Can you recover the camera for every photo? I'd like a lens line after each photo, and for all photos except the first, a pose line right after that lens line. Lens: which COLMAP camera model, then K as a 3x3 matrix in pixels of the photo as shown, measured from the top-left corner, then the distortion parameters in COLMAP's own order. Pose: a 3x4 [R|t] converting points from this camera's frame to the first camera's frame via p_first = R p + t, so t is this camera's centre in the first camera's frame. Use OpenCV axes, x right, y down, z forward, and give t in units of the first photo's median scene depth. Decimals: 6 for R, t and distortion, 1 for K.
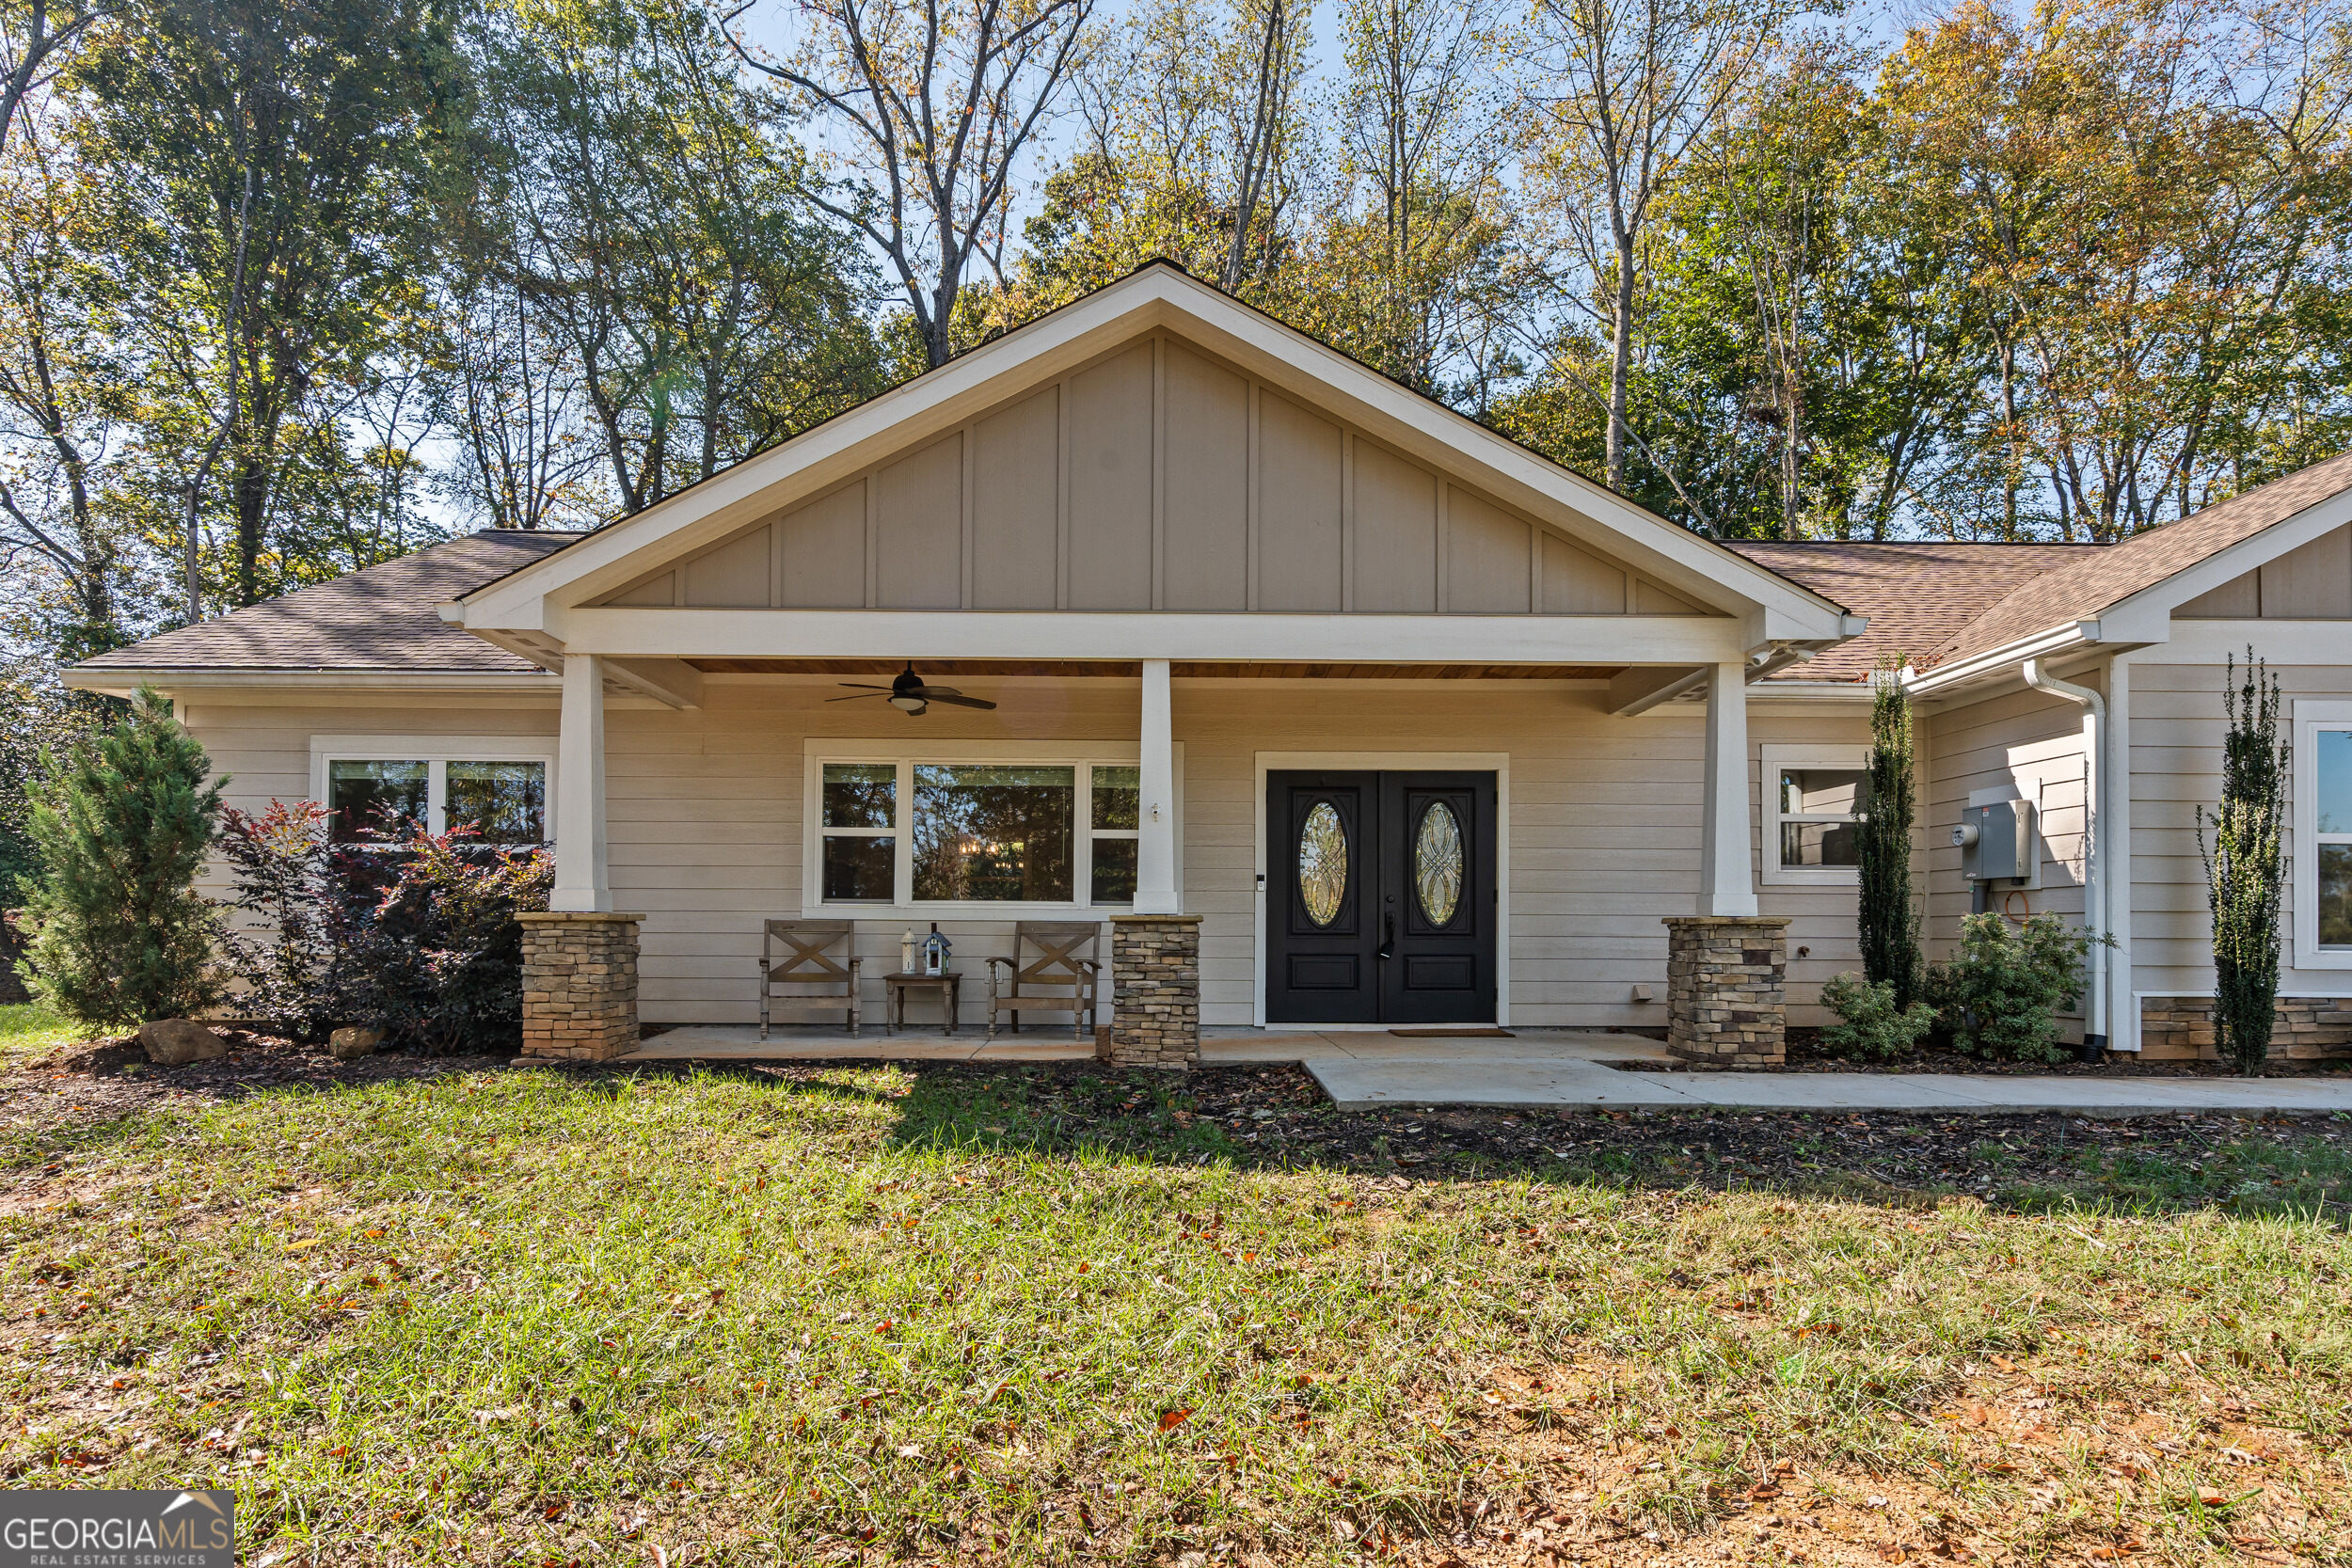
lens RADIAL K [[1257.5, 0, 1176.0], [0, 1257.5, 784.0], [0, 0, 1]] dist [0.043985, 0.000154]
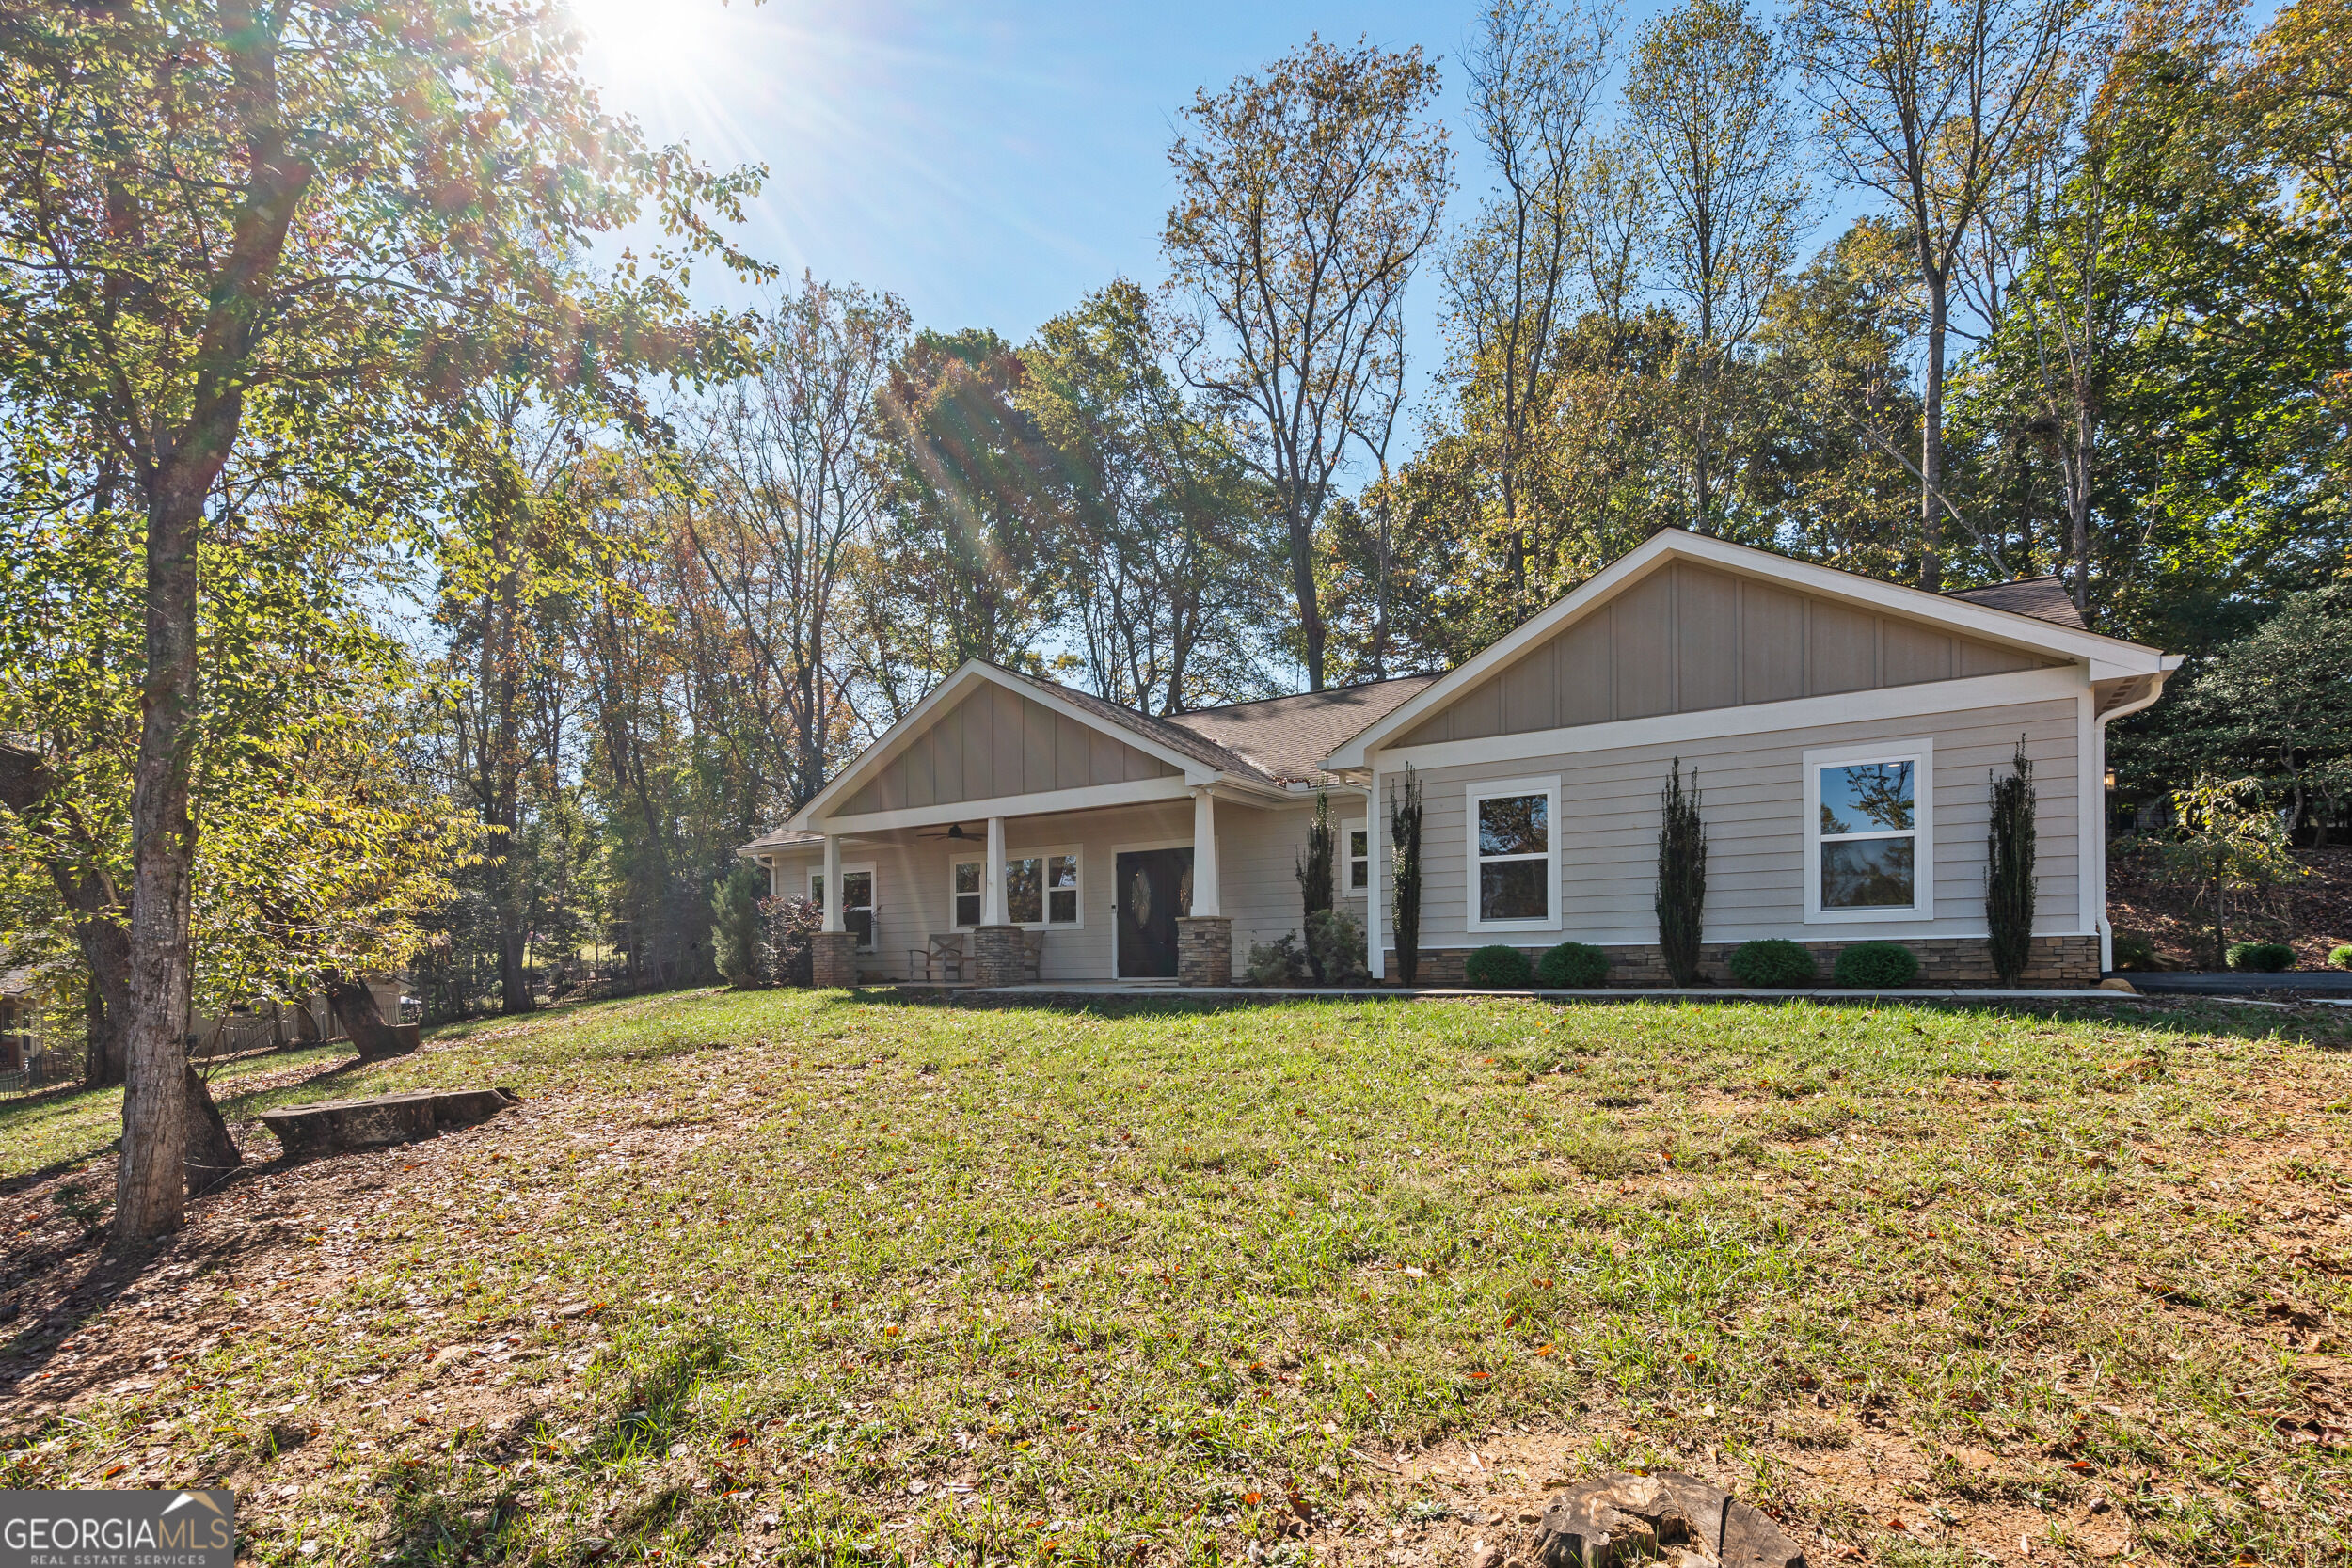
lens RADIAL K [[1046.1, 0, 1176.0], [0, 1046.1, 784.0], [0, 0, 1]] dist [-0.000509, 0.001609]
pose [[0.824489, -0.110495, -0.554985, 1.127105], [0.093407, 0.993872, -0.059110, -0.013480], [0.558115, -0.003103, 0.829758, -0.358262]]
